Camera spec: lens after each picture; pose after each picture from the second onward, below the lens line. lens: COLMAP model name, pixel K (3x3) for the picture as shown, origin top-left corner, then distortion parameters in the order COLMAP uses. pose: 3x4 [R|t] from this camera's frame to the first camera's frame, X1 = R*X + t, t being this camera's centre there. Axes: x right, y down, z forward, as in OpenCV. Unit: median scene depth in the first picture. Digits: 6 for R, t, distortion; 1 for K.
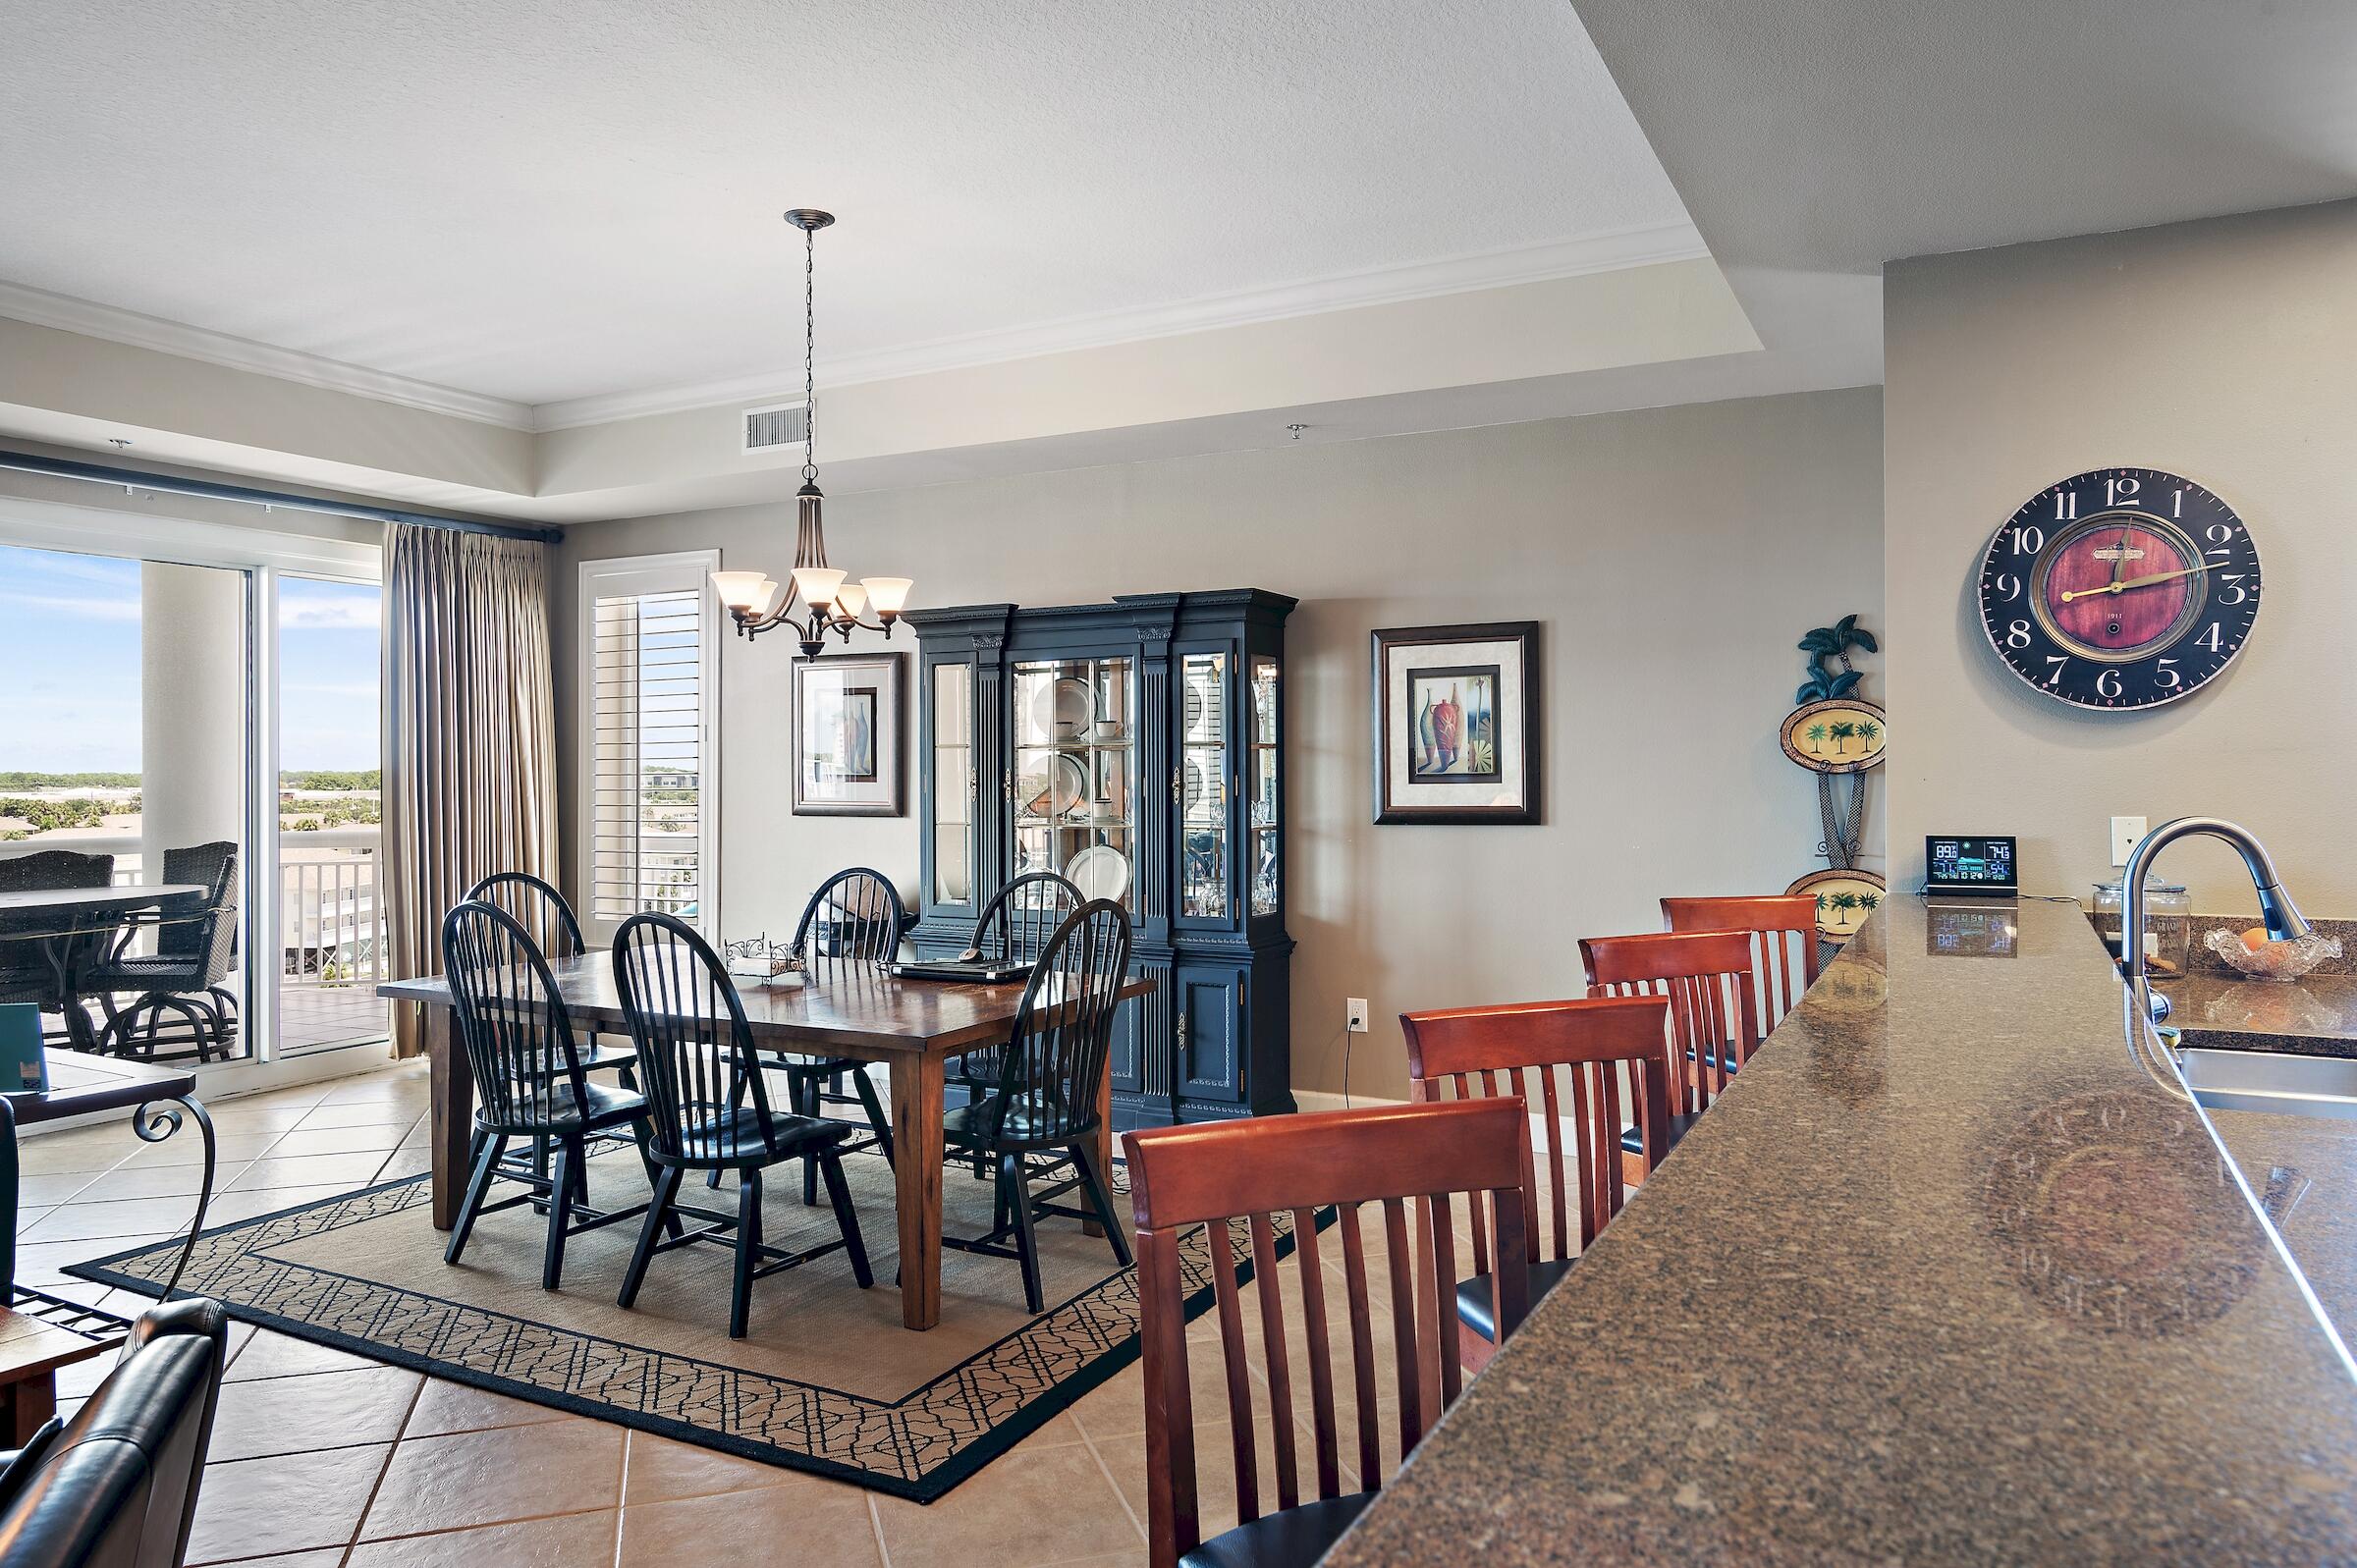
lens RADIAL K [[1546.7, 0, 1162.5], [0, 1546.7, 763.1], [0, 0, 1]] dist [-0.010290, -0.000752]
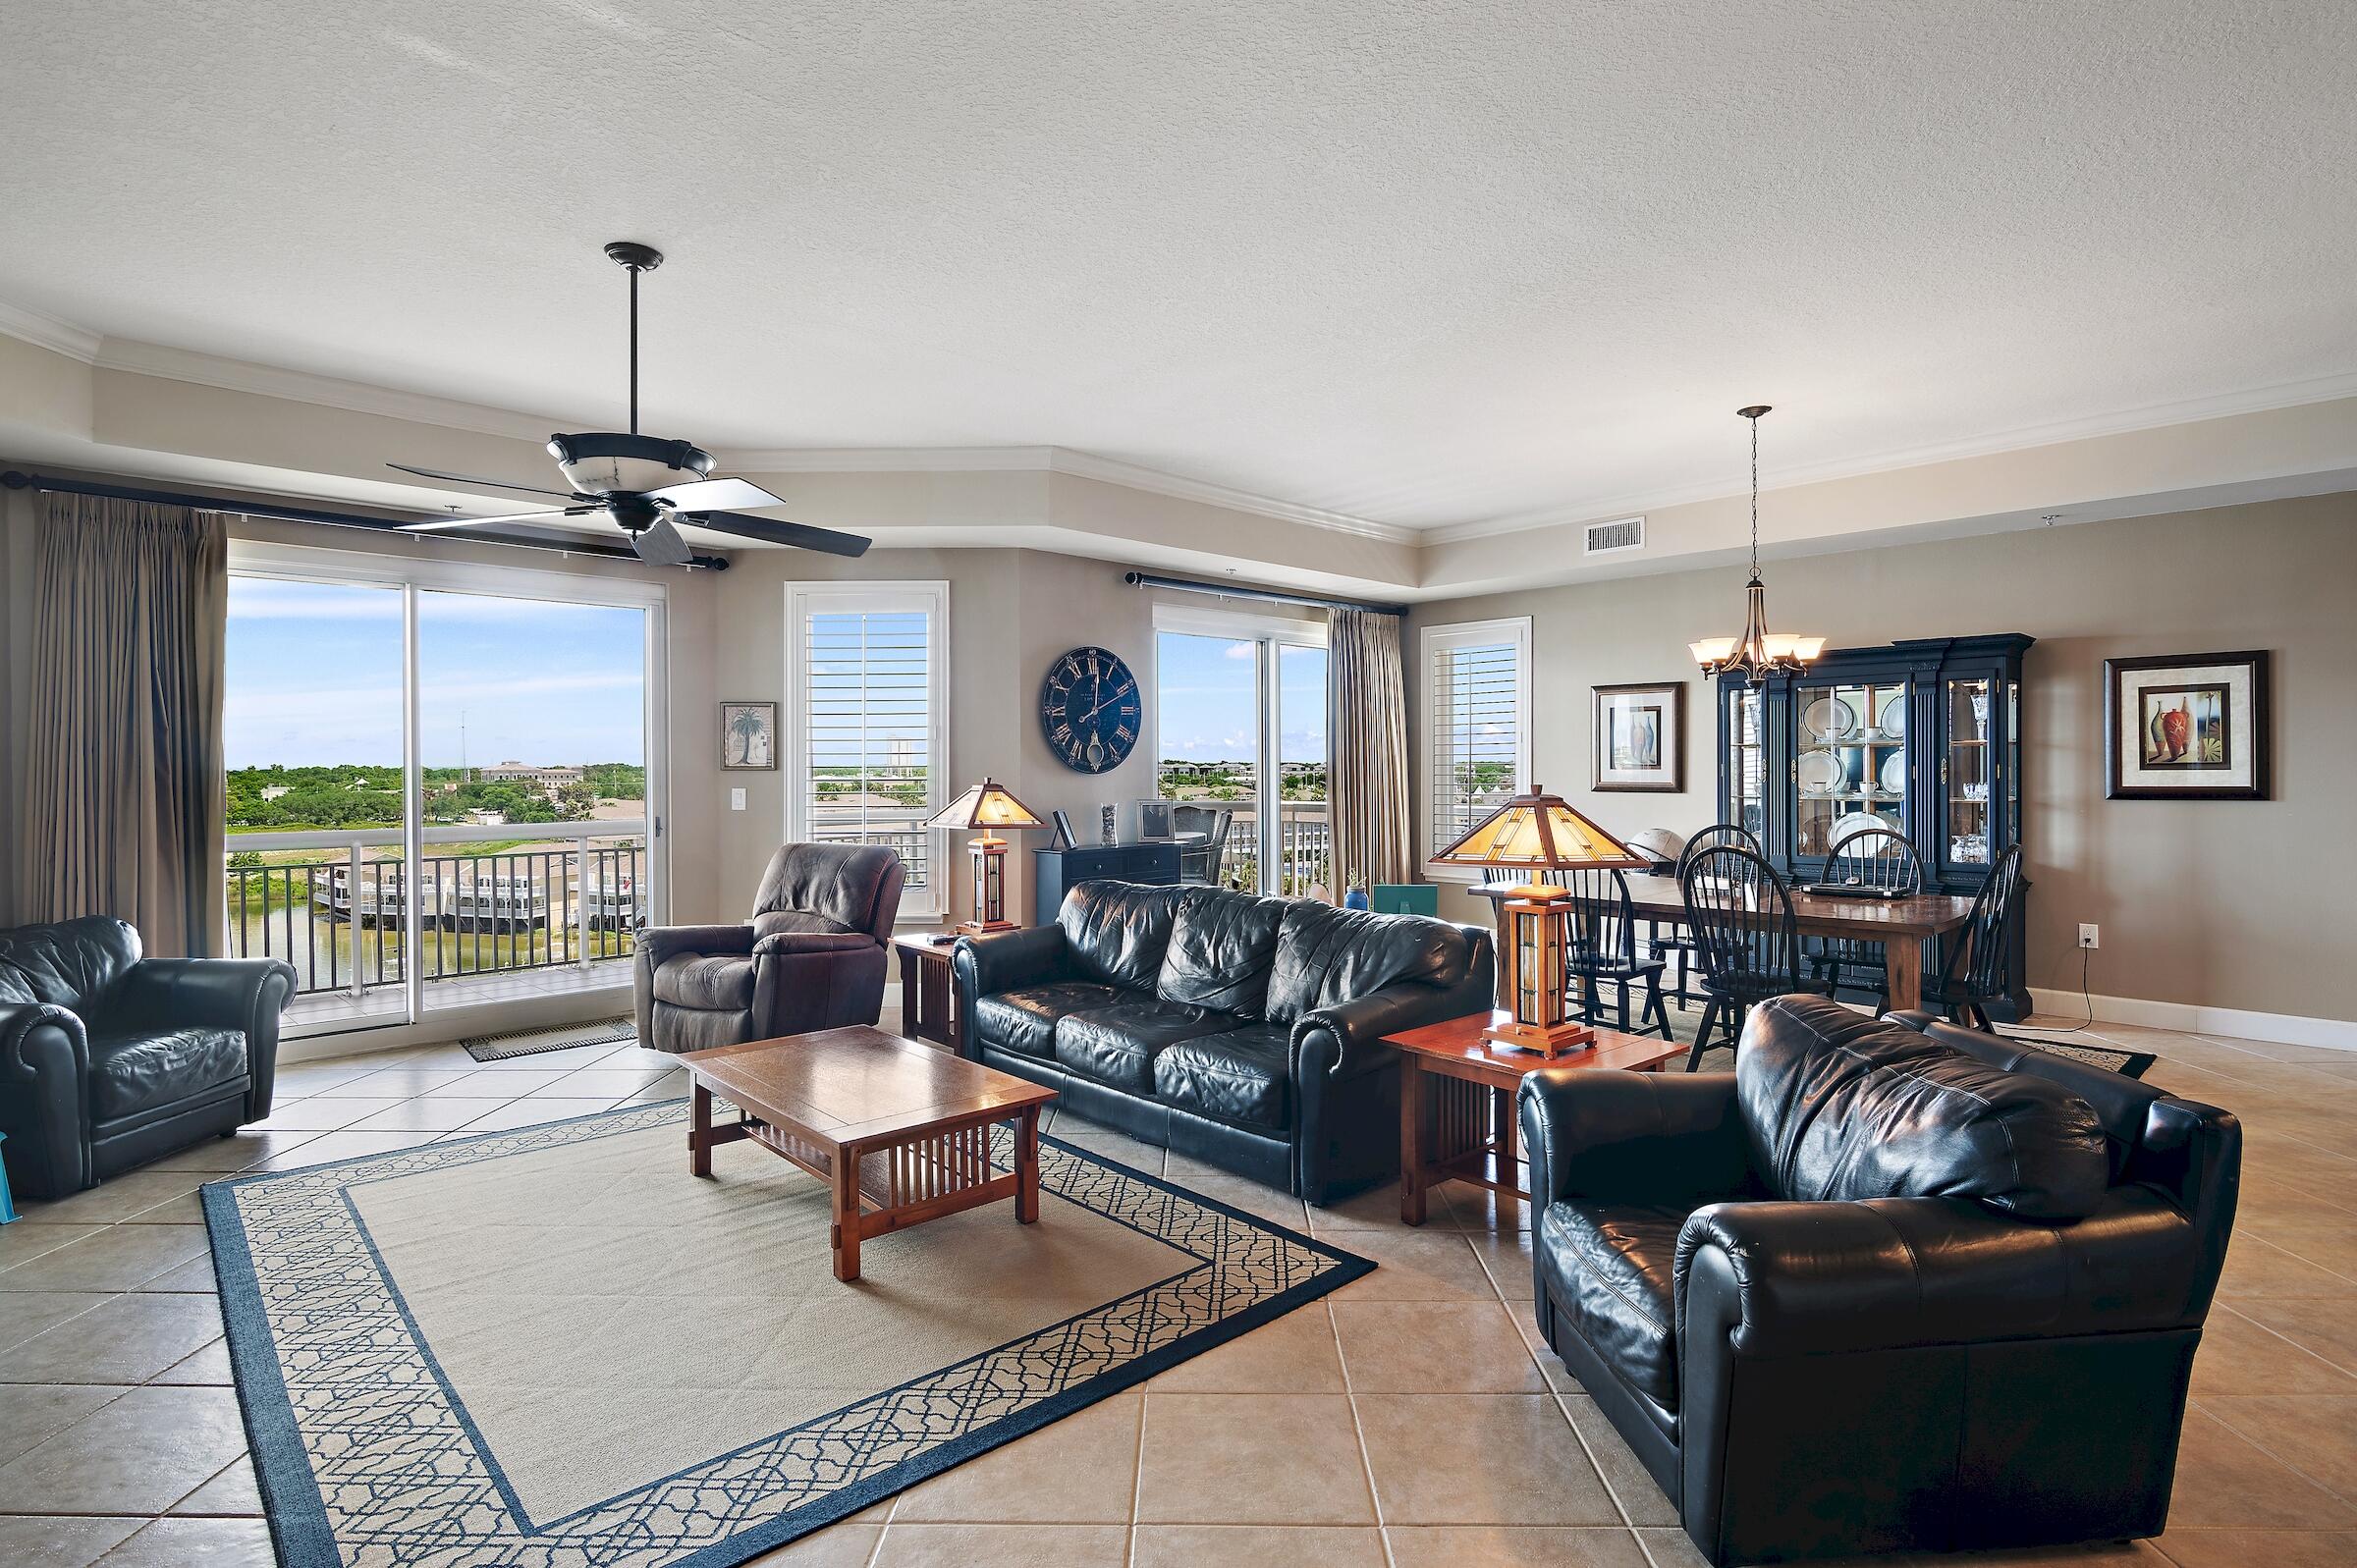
lens RADIAL K [[1168.4, 0, 1169.1], [0, 1168.4, 774.5], [0, 0, 1]] dist [-0.006575, -0.001211]
pose [[0.948787, 0.001531, -0.315914, -0.470687], [0.002805, 0.999908, 0.013270, 0.001413], [0.315905, -0.013476, 0.948695, -0.364585]]
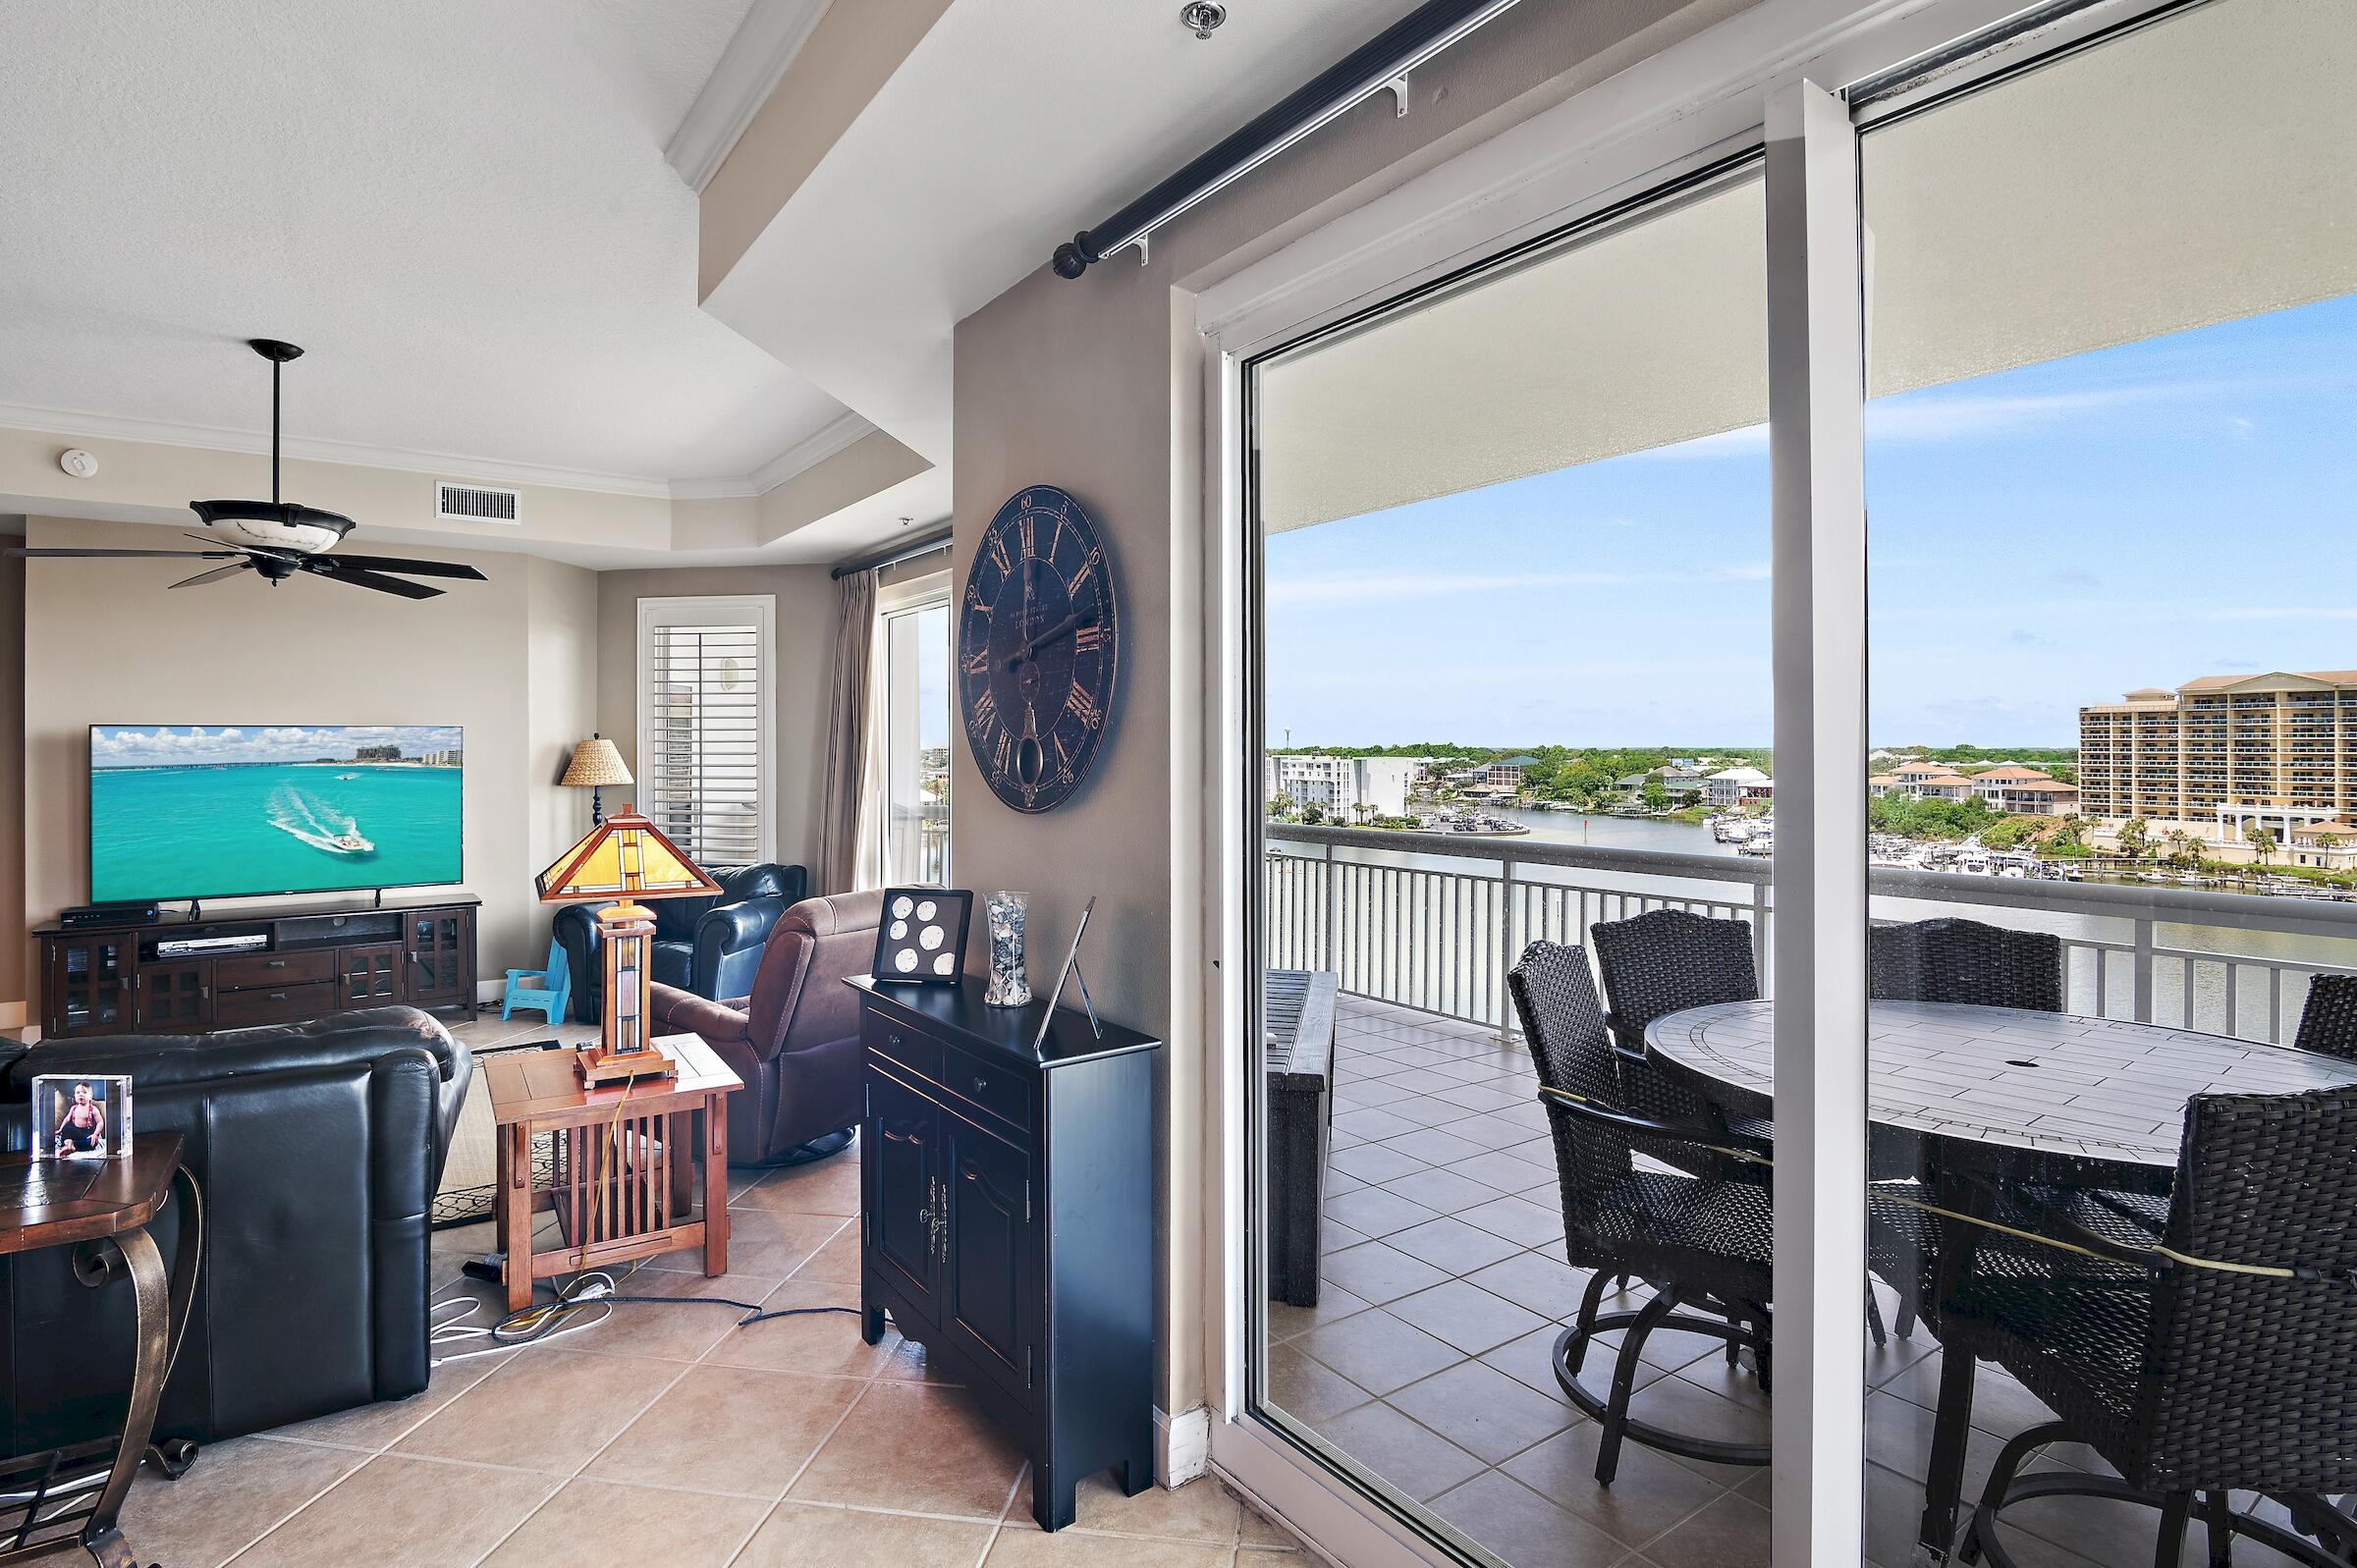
lens RADIAL K [[1170.2, 0, 1190.8], [0, 1170.2, 757.7], [0, 0, 1]] dist [-0.024153, -0.000452]
pose [[-0.428731, 0.008649, -0.903391, -0.552930], [0.004124, 0.999962, 0.007617, -0.013784], [0.903423, -0.000460, -0.428751, 1.591033]]
